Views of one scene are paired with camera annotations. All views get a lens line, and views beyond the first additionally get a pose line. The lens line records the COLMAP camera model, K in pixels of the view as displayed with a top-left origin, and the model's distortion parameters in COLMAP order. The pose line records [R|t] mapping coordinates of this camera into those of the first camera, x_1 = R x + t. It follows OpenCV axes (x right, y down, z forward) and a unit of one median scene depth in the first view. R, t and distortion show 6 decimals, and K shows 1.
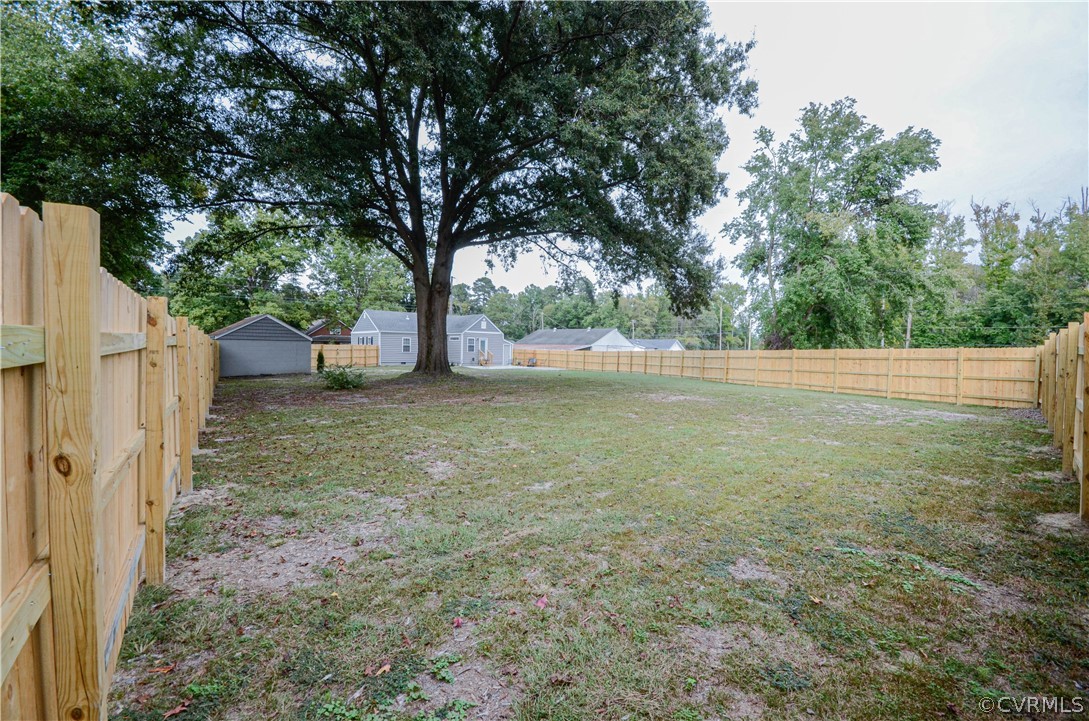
lens RADIAL K [[474.6, 0, 543.2], [0, 474.6, 361.2], [0, 0, 1]] dist [-0.004516, -0.002729]
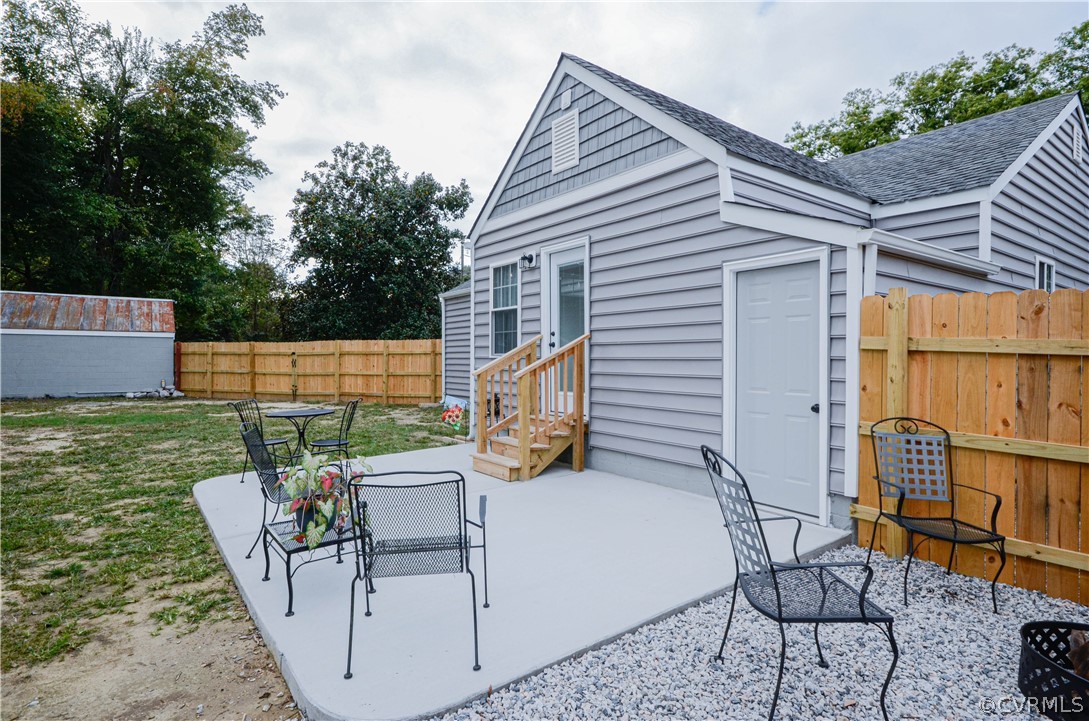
lens RADIAL K [[557.1, 0, 544.3], [0, 557.1, 359.6], [0, 0, 1]] dist [0.006530, 0.001045]
pose [[-0.042344, -0.015397, -0.998984, 0.017043], [-0.032403, 0.999376, -0.014029, -0.011556], [0.998577, 0.031776, -0.042817, 0.737940]]
